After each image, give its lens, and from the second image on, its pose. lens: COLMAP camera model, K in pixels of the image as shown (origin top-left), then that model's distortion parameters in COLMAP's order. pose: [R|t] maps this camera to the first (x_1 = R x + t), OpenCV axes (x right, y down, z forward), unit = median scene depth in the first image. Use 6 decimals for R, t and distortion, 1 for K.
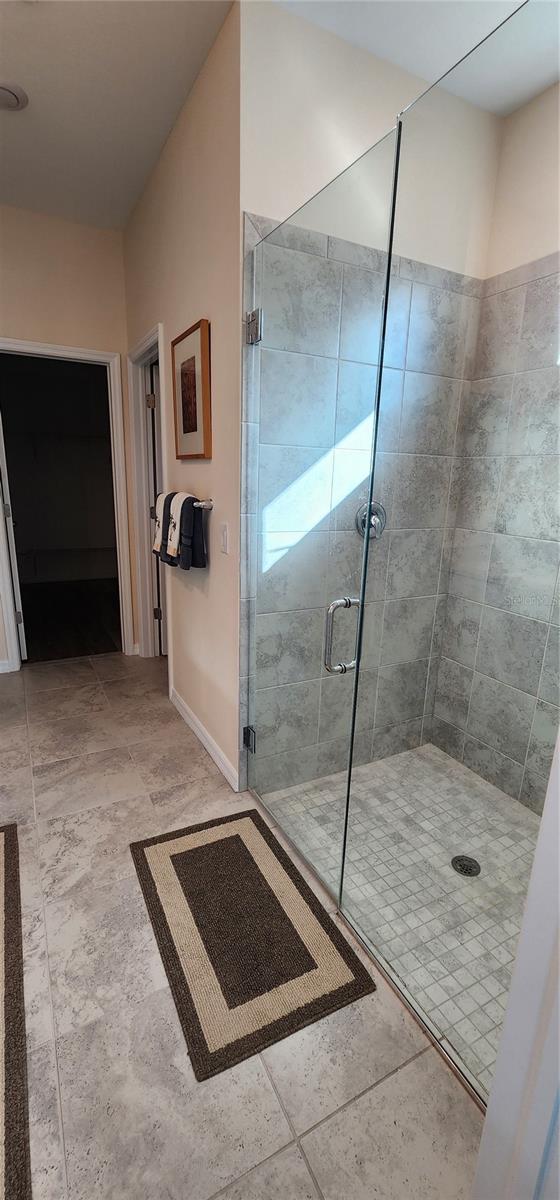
lens RADIAL K [[494.7, 0, 283.4], [0, 494.7, 601.2], [0, 0, 1]] dist [0.000009, 0.000281]
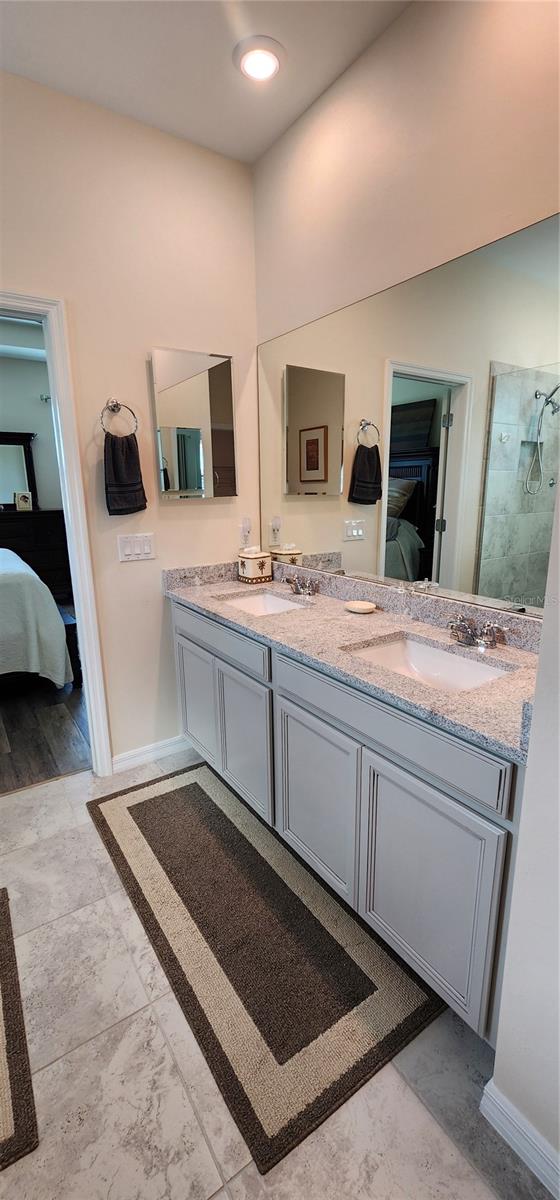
lens RADIAL K [[494.7, 0, 283.4], [0, 494.7, 601.2], [0, 0, 1]] dist [0.000009, 0.000281]
pose [[-0.994766, 0.004902, -0.102061, -0.518568], [-0.042956, 0.886230, 0.461249, -0.329791], [0.092710, 0.463219, -0.881381, 1.196611]]
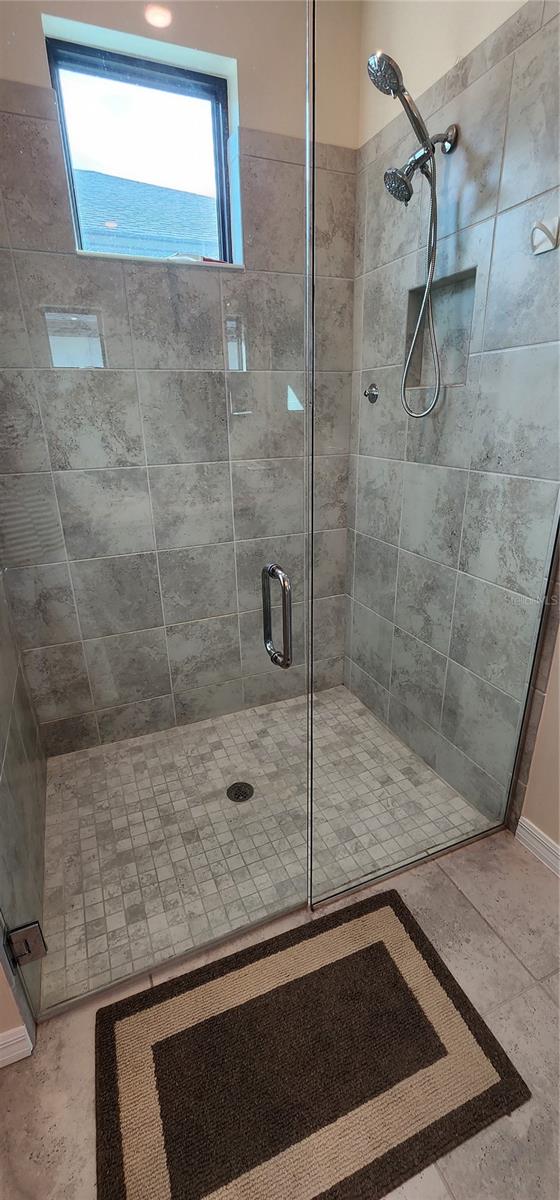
lens RADIAL K [[494.7, 0, 283.4], [0, 494.7, 601.2], [0, 0, 1]] dist [0.000009, 0.000281]
pose [[0.088587, -0.388251, 0.917286, -0.407831], [0.268703, 0.896080, 0.353326, -0.155232], [-0.959141, 0.215177, 0.183706, 0.641754]]
